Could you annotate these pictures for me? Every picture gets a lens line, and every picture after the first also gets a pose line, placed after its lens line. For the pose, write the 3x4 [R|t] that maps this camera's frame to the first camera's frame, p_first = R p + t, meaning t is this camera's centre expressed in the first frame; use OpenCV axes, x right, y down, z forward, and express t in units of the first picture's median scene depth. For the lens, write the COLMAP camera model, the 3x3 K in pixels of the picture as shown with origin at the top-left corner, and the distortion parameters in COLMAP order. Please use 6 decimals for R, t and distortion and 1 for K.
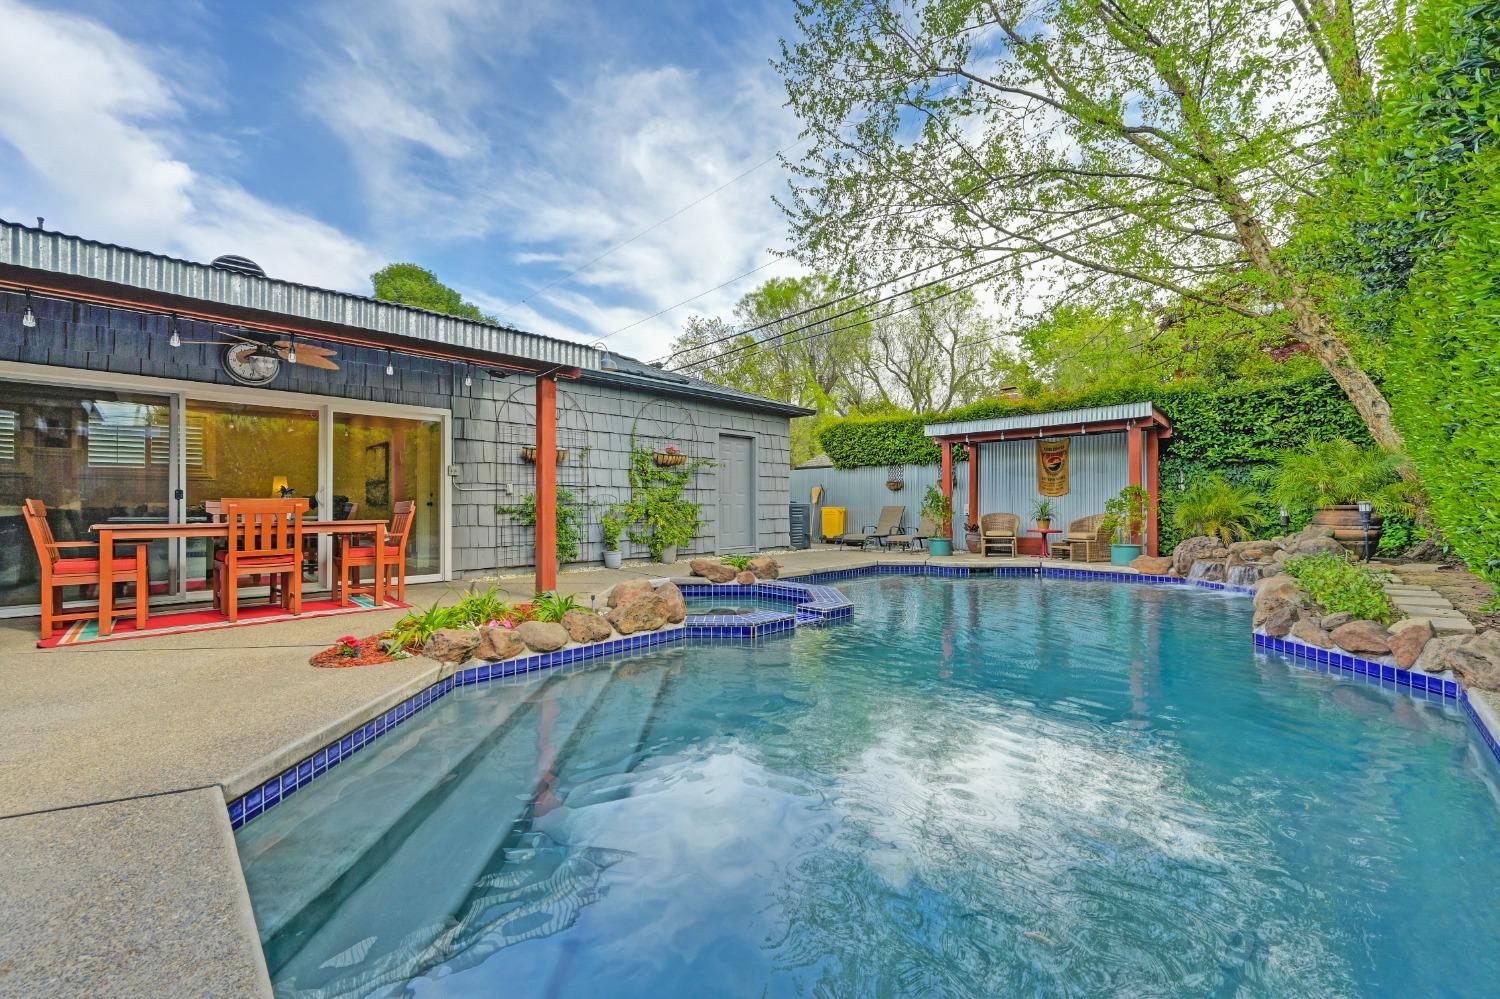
lens RADIAL K [[594.2, 0, 747.5], [0, 594.2, 501.1], [0, 0, 1]] dist [0.001831, -0.000814]
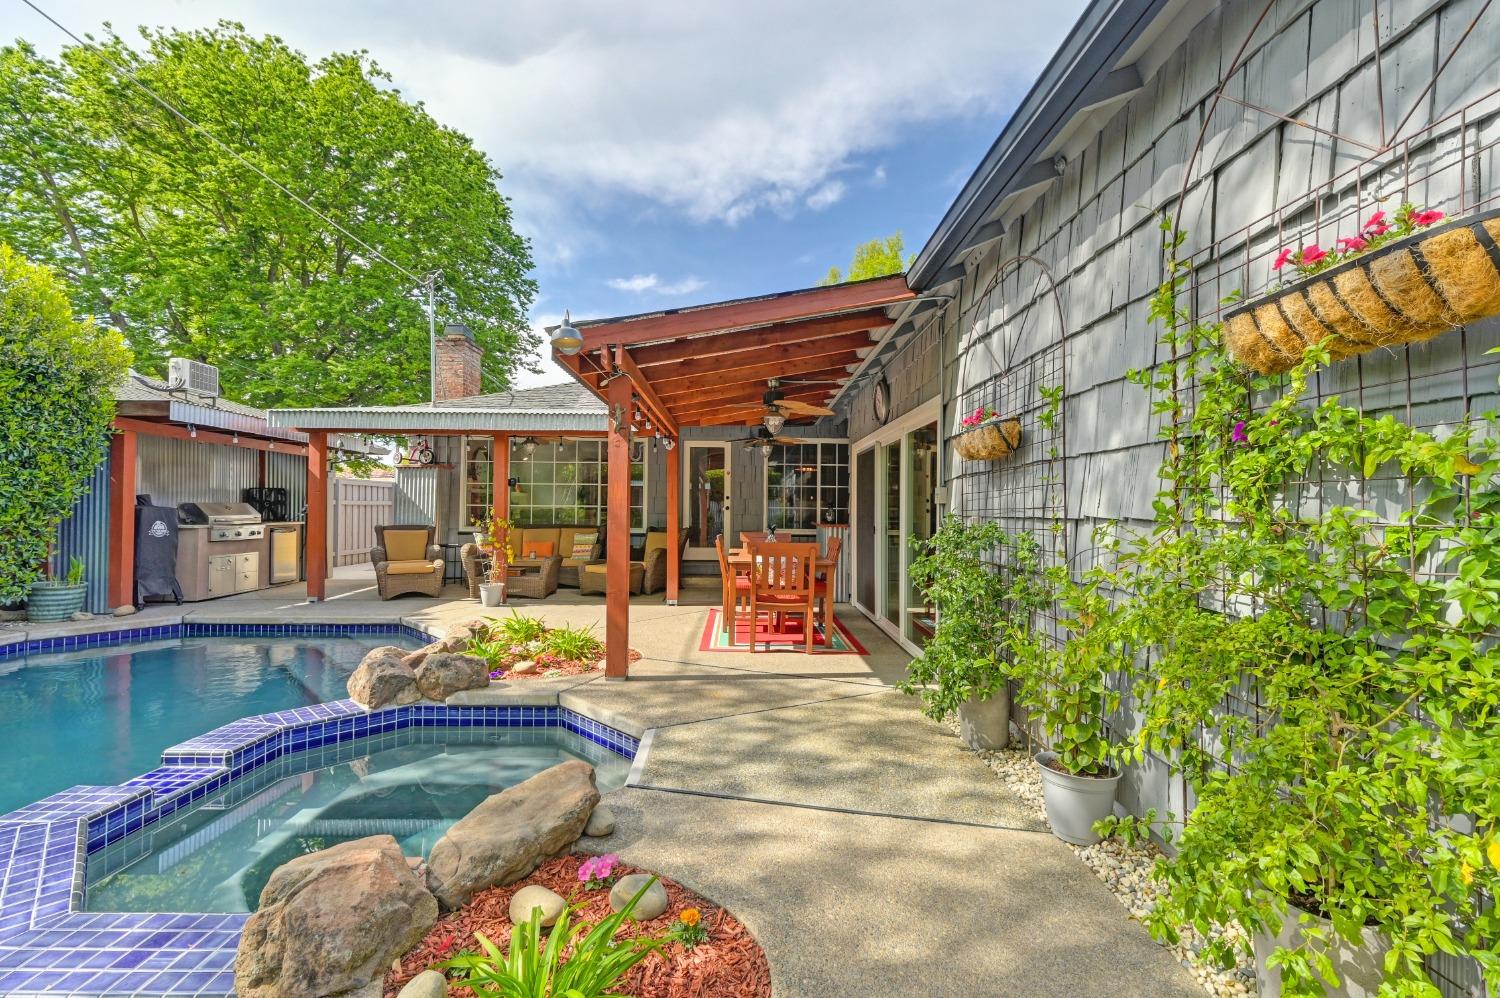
lens RADIAL K [[632.7, 0, 754.8], [0, 632.7, 495.5], [0, 0, 1]] dist [0.001466, -0.001432]
pose [[-0.699255, -0.021143, -0.714559, 0.069665], [-0.002193, 0.999621, -0.027431, -0.026645], [0.714869, -0.017614, -0.699037, 1.051115]]
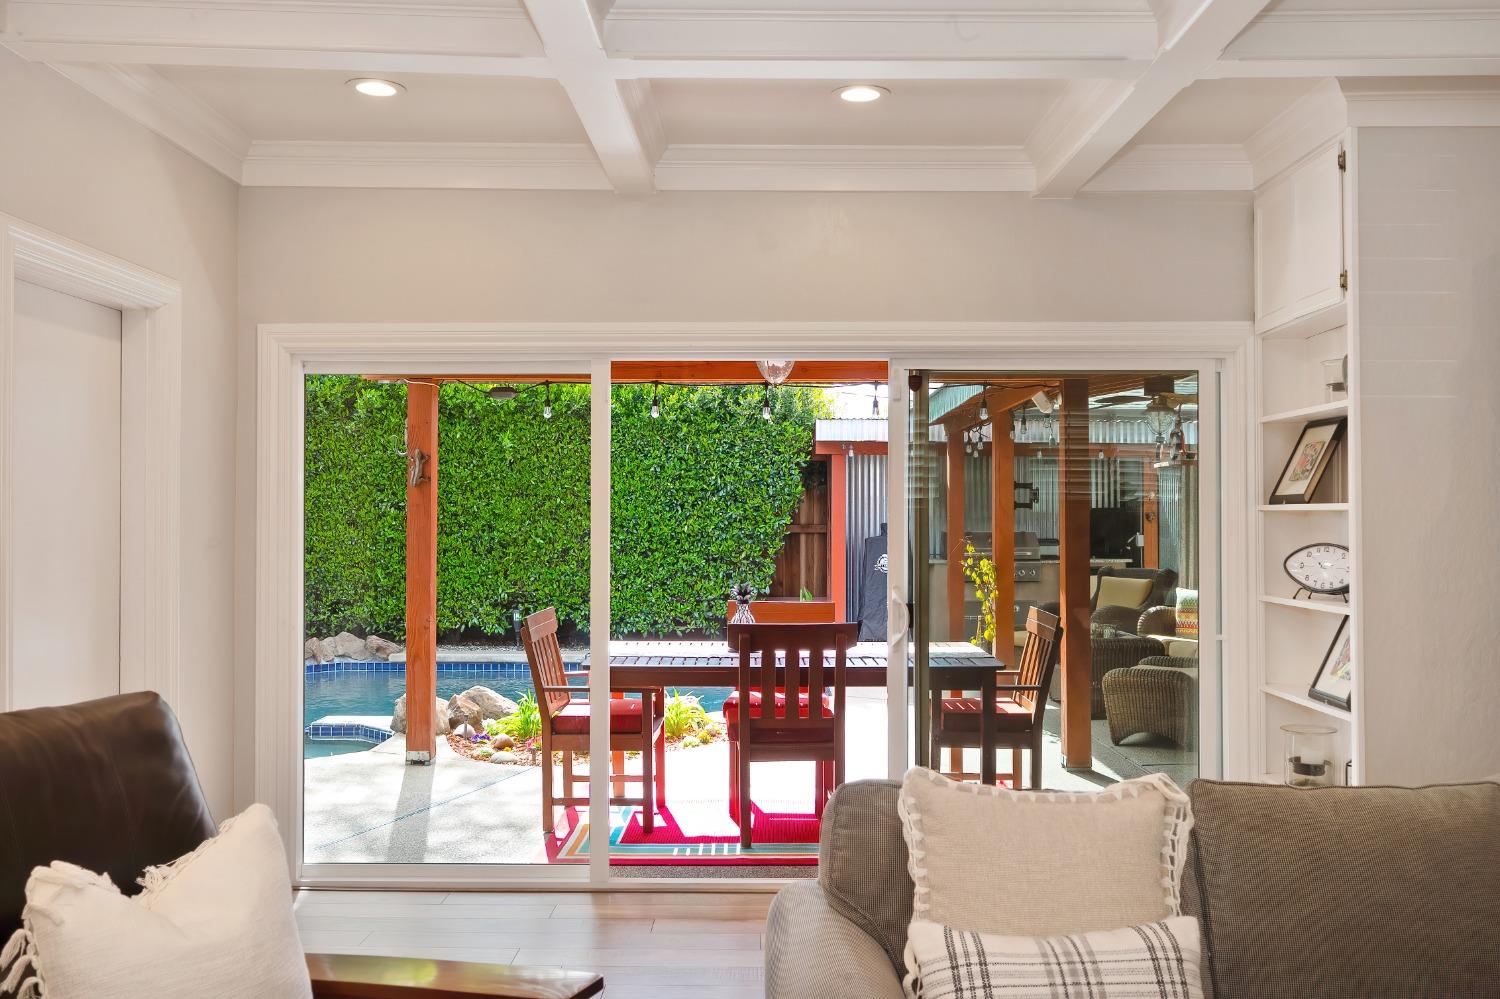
lens RADIAL K [[1281.8, 0, 754.3], [0, 1281.8, 499.0], [0, 0, 1]] dist [-0.013441, -0.006171]
pose [[-0.691419, 0.012954, 0.722338, -0.929224], [-0.005060, 0.999728, -0.022773, -0.042809], [-0.722436, -0.019401, -0.691165, 1.019282]]
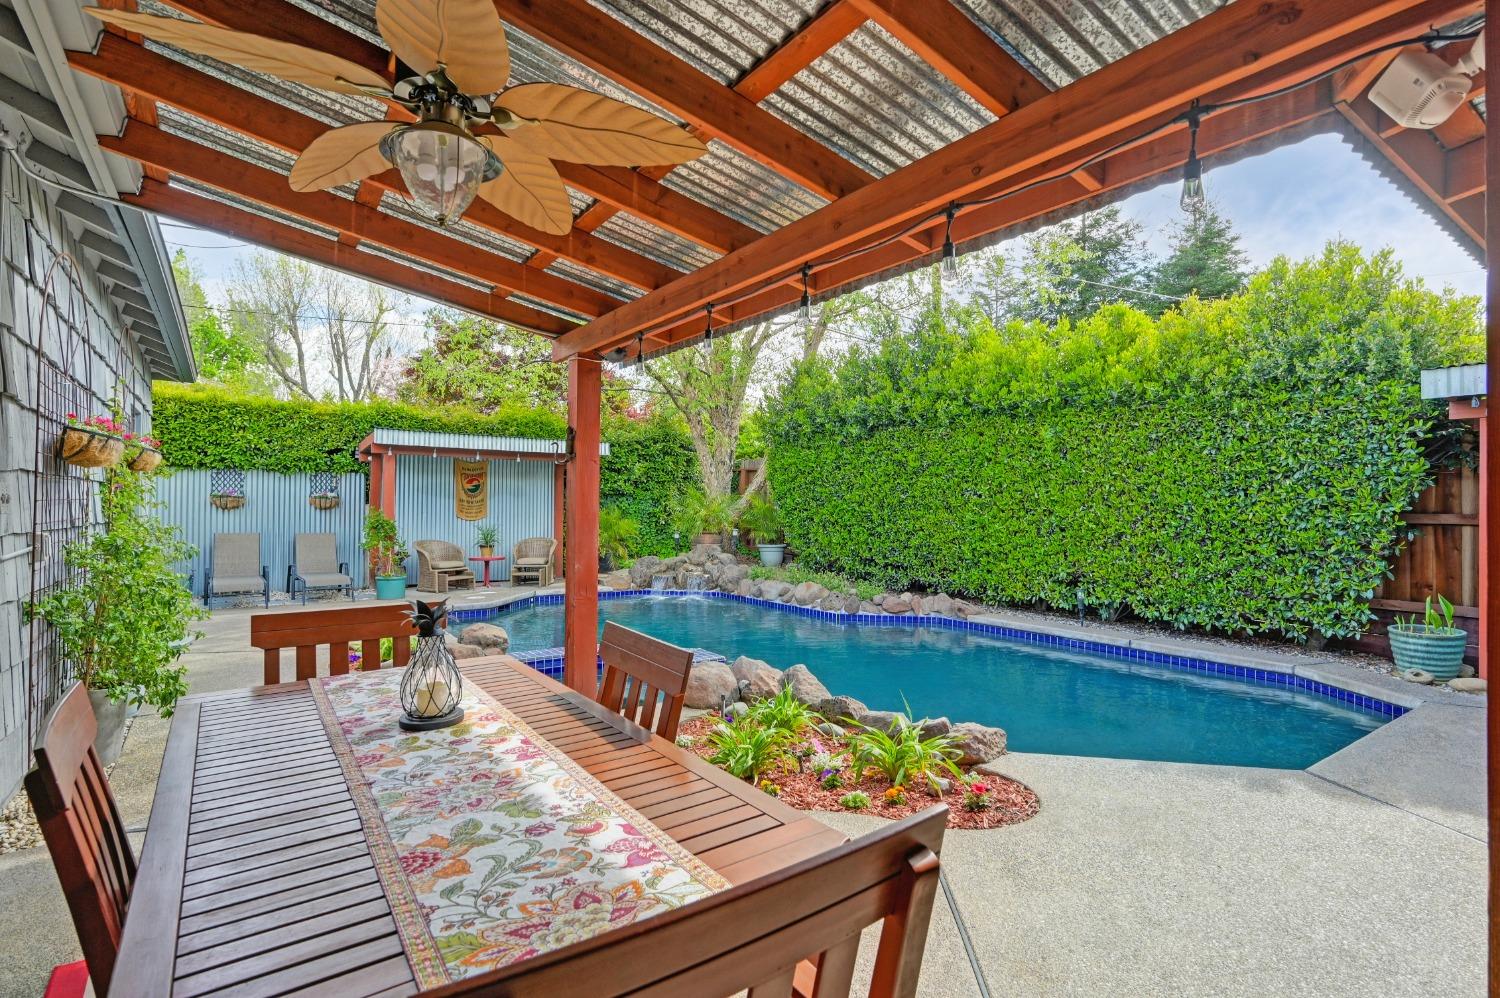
lens RADIAL K [[723.7, 0, 752.5], [0, 723.7, 500.0], [0, 0, 1]] dist [0.002269, -0.002918]
pose [[0.168509, 0.011816, 0.985629, -0.636346], [-0.016191, 0.999826, -0.009218, -0.043363], [-0.985567, -0.014405, 0.168671, 0.446292]]
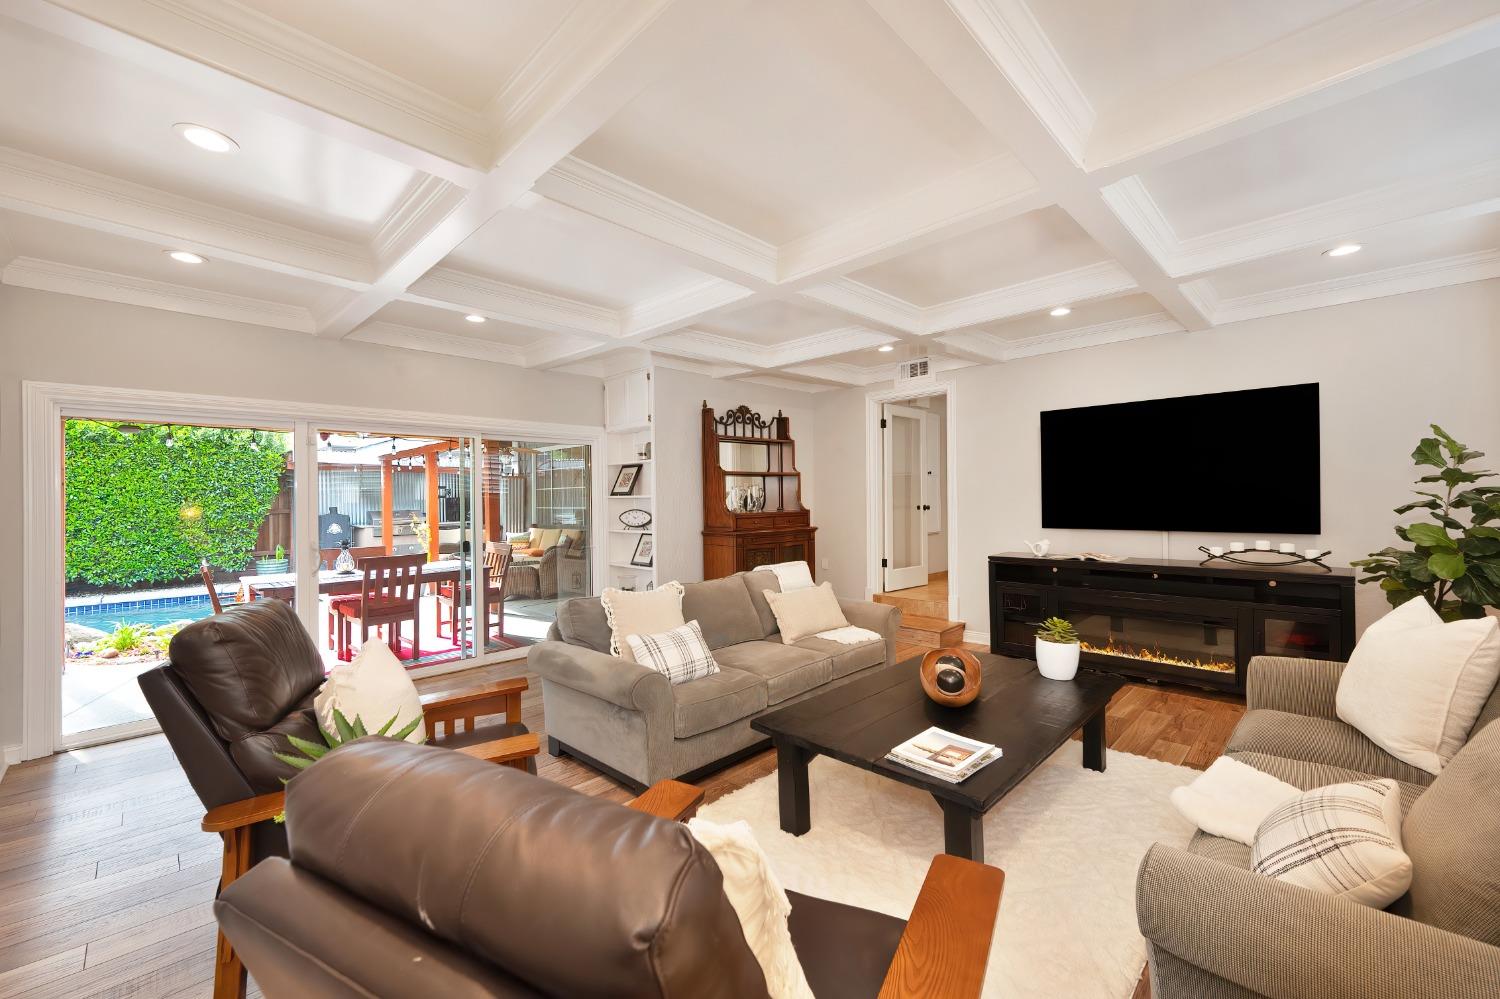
lens RADIAL K [[594.2, 0, 738.9], [0, 594.2, 493.1], [0, 0, 1]] dist [0.001831, -0.000814]
pose [[-0.999790, 0.018428, 0.008925, -0.848213], [0.018286, 0.999710, -0.015646, -0.043495], [-0.009211, -0.015480, -0.999838, 1.155816]]
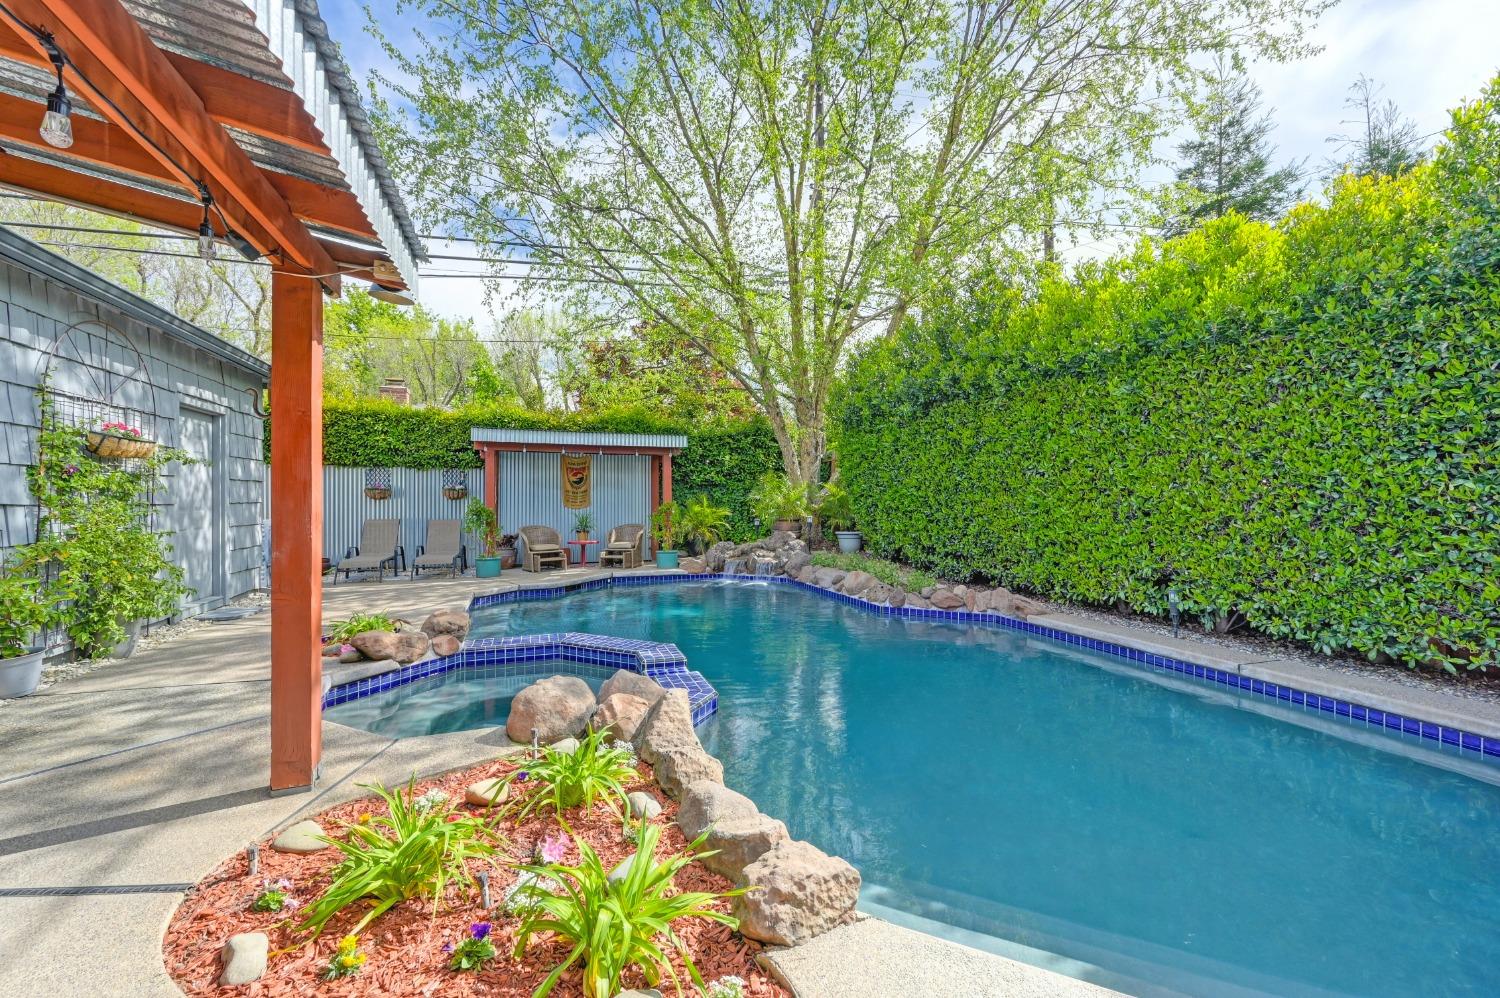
lens RADIAL K [[593.0, 0, 749.7], [0, 593.0, 500.1], [0, 0, 1]] dist [-0.001355, 0.000668]
pose [[0.426877, 0.002229, 0.904307, -0.371911], [-0.008089, 0.999966, 0.001353, -0.031924], [-0.904273, -0.007893, 0.426881, 0.320288]]
